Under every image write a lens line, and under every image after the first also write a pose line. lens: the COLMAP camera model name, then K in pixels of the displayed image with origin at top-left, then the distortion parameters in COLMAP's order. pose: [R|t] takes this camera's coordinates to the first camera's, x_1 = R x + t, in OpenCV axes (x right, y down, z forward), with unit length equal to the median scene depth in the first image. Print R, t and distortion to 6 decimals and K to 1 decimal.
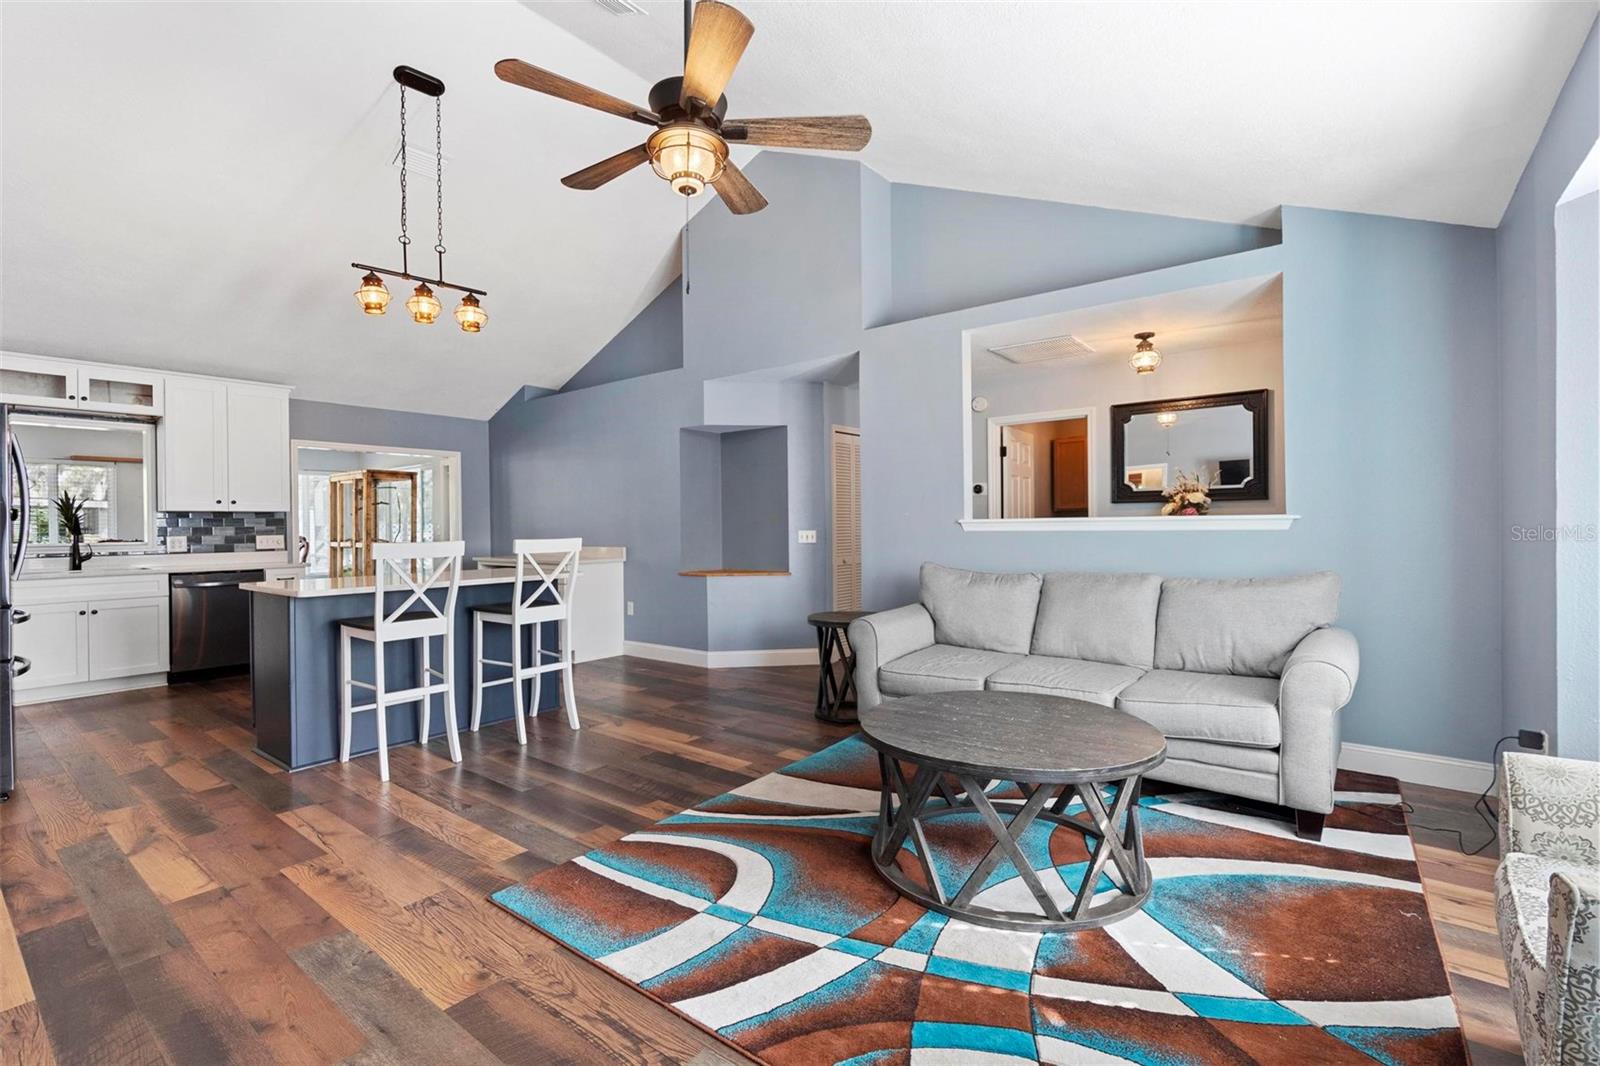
lens RADIAL K [[729.0, 0, 798.3], [0, 729.0, 525.8], [0, 0, 1]] dist [-0.013139, 0.003215]
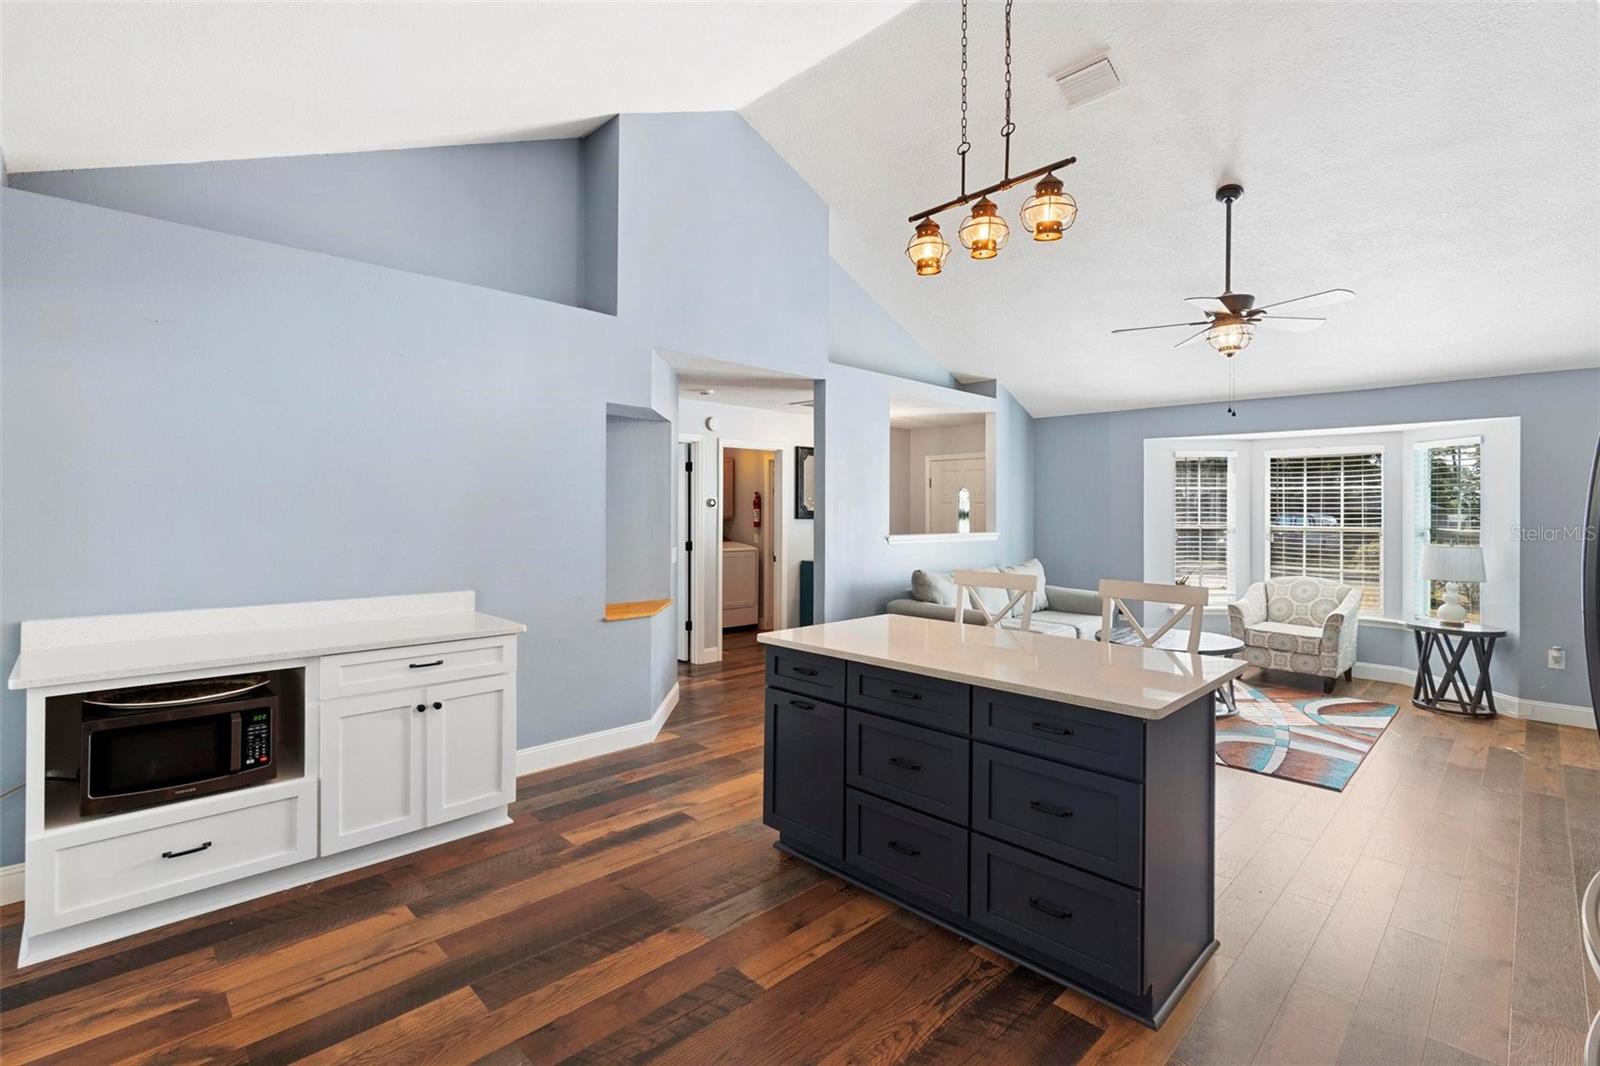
lens RADIAL K [[729.0, 0, 786.8], [0, 729.0, 504.0], [0, 0, 1]] dist [-0.013139, 0.003215]
pose [[0.136572, 0.020949, 0.990409, -1.517186], [-0.004603, 0.999779, -0.020512, -0.052876], [-0.990619, -0.001758, 0.136638, 1.385619]]
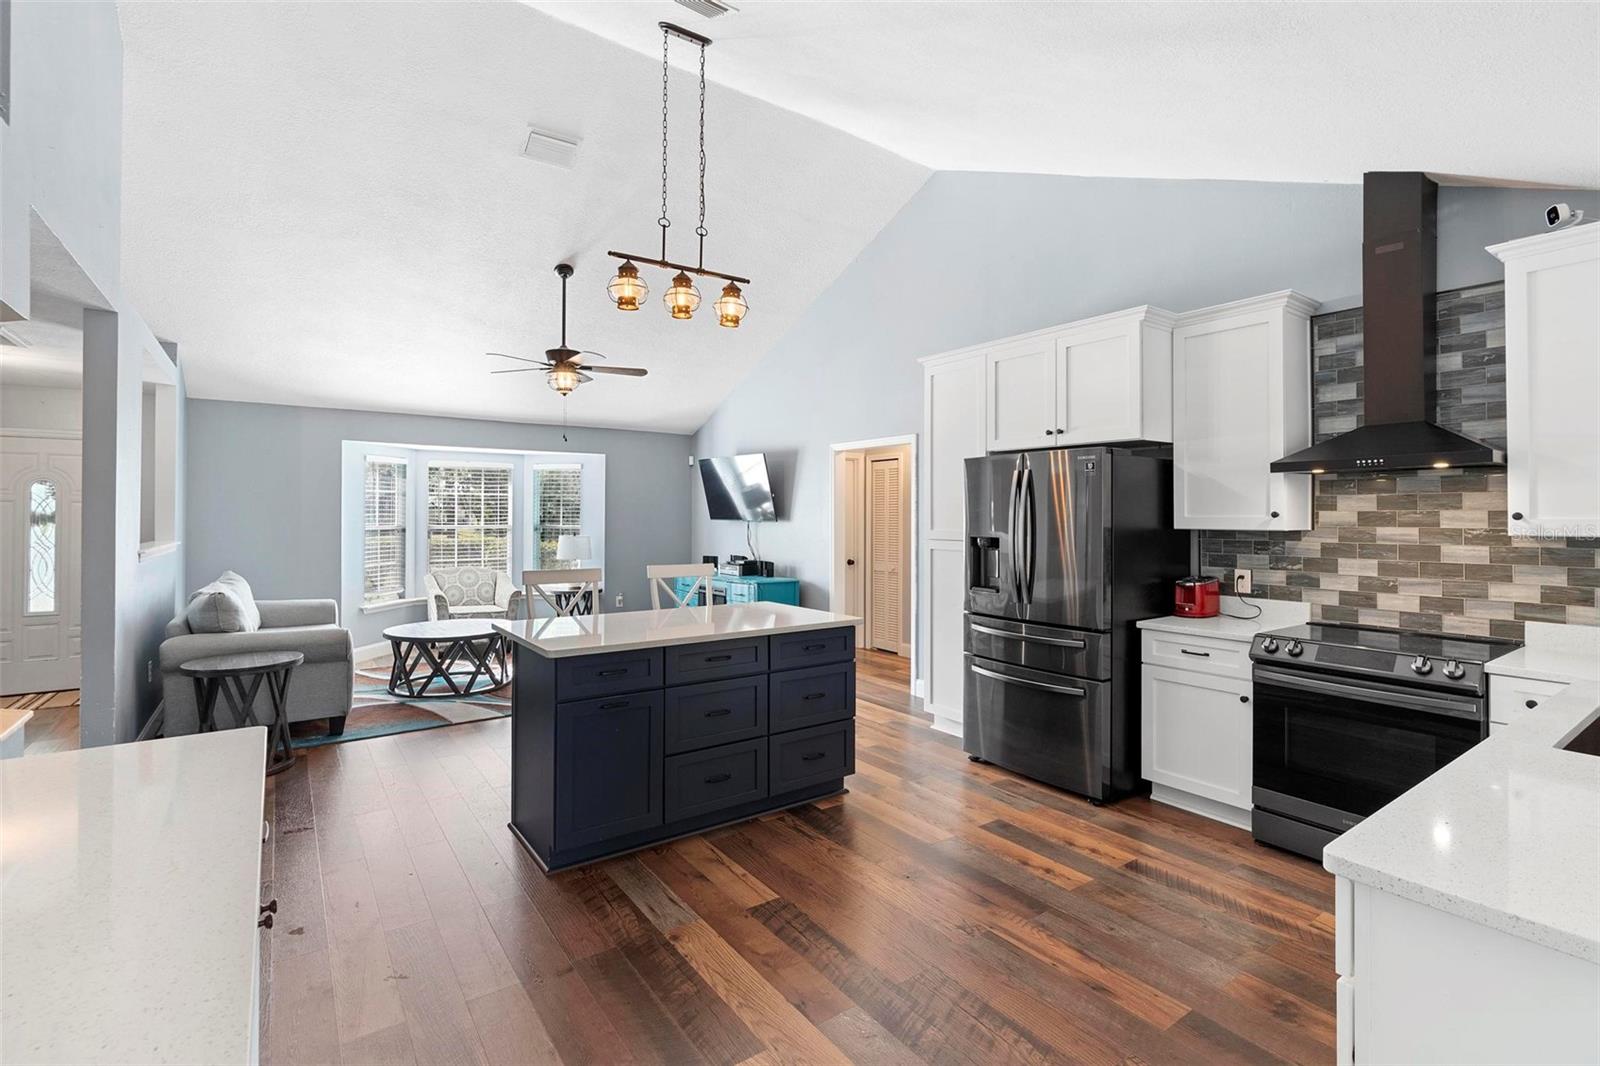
lens RADIAL K [[729.0, 0, 799.5], [0, 729.0, 506.8], [0, 0, 1]] dist [-0.013139, 0.003215]
pose [[-0.959139, 0.012761, 0.282647, -1.133253], [0.009740, 0.999879, -0.012092, -0.060527], [-0.282768, -0.008845, -0.959148, 2.258110]]
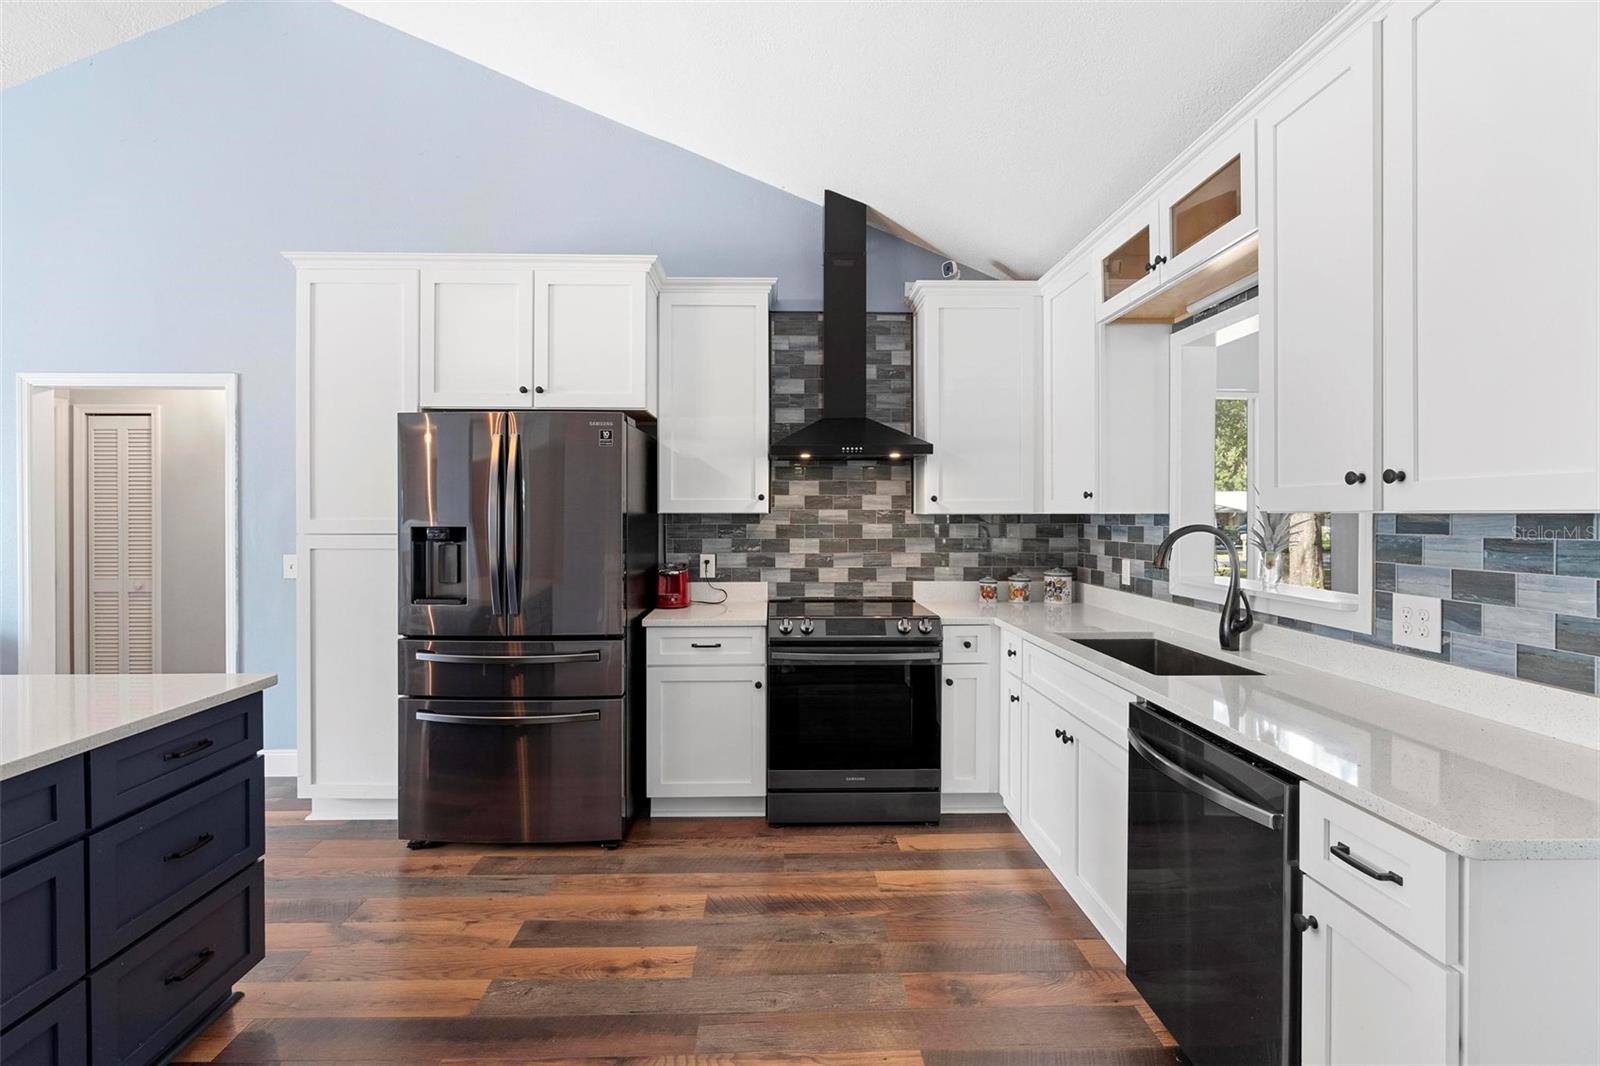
lens RADIAL K [[729.0, 0, 826.4], [0, 729.0, 513.8], [0, 0, 1]] dist [-0.013139, 0.003215]
pose [[-0.772299, 0.012492, -0.635136, -0.896569], [0.007616, 0.999917, 0.010405, -0.041768], [0.635213, 0.003199, -0.772330, 1.952973]]
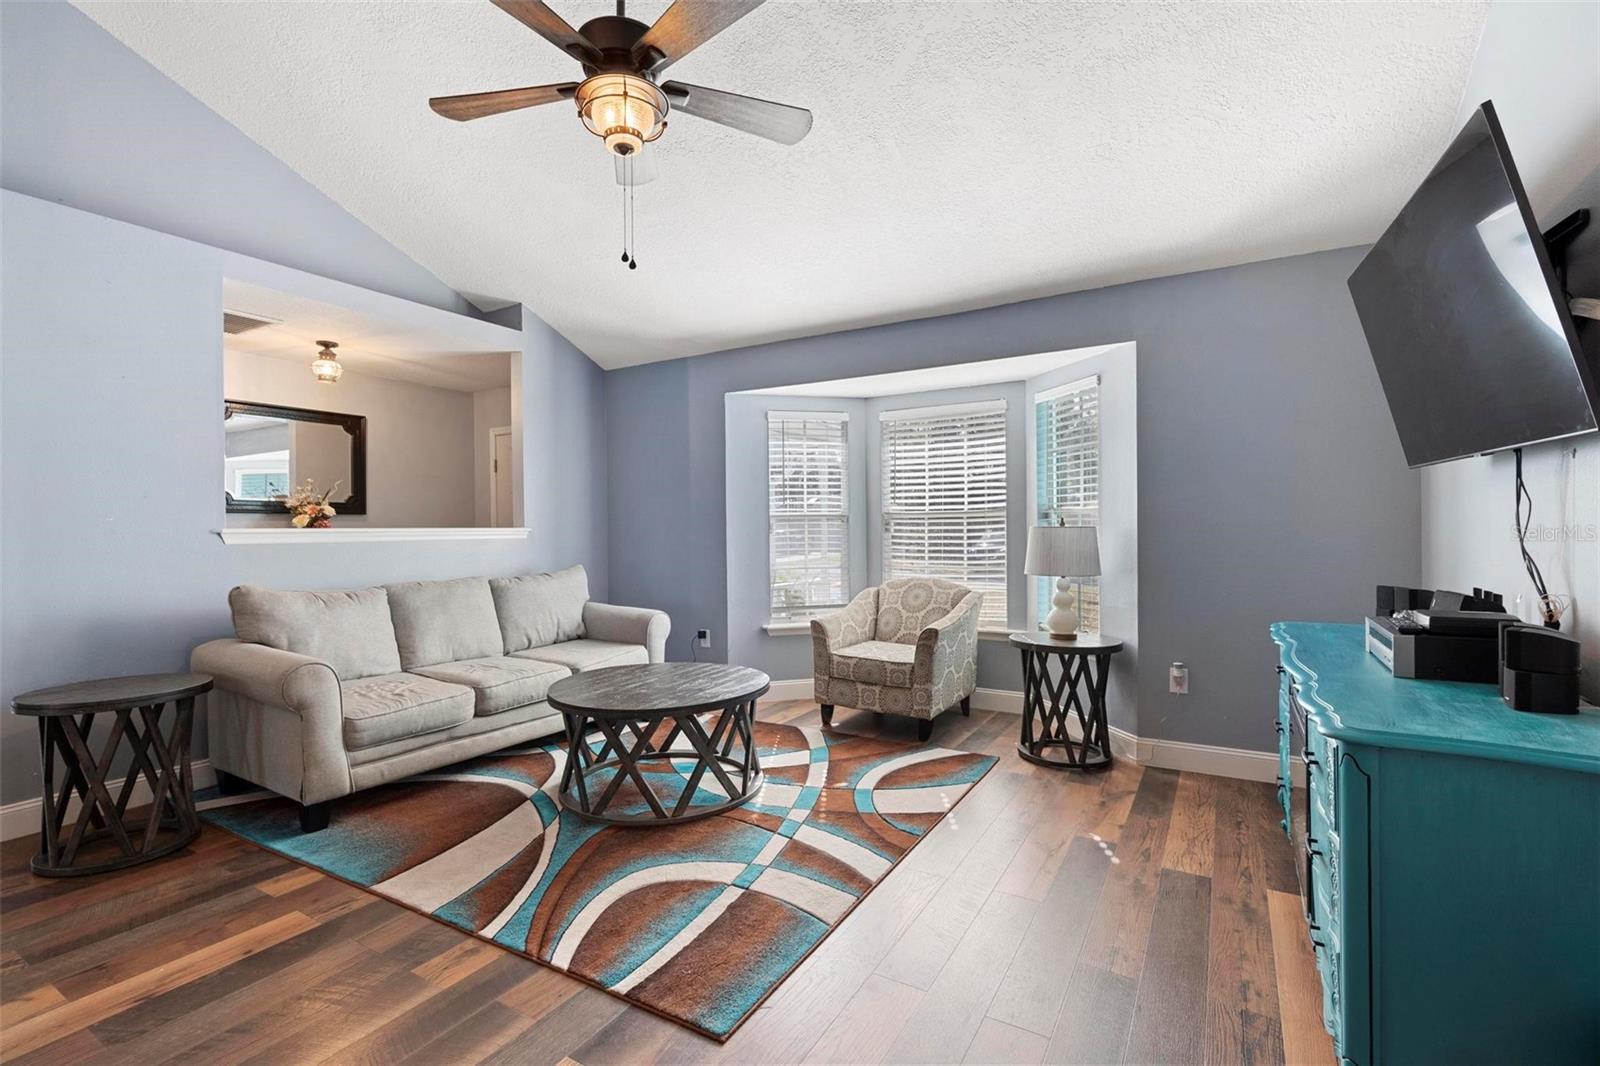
lens RADIAL K [[729.0, 0, 797.6], [0, 729.0, 529.2], [0, 0, 1]] dist [-0.013139, 0.003215]
pose [[-0.132531, 0.011830, 0.991108, -0.807457], [0.014815, 0.999841, -0.009954, 0.010303], [-0.991068, 0.013364, -0.132685, 0.708585]]
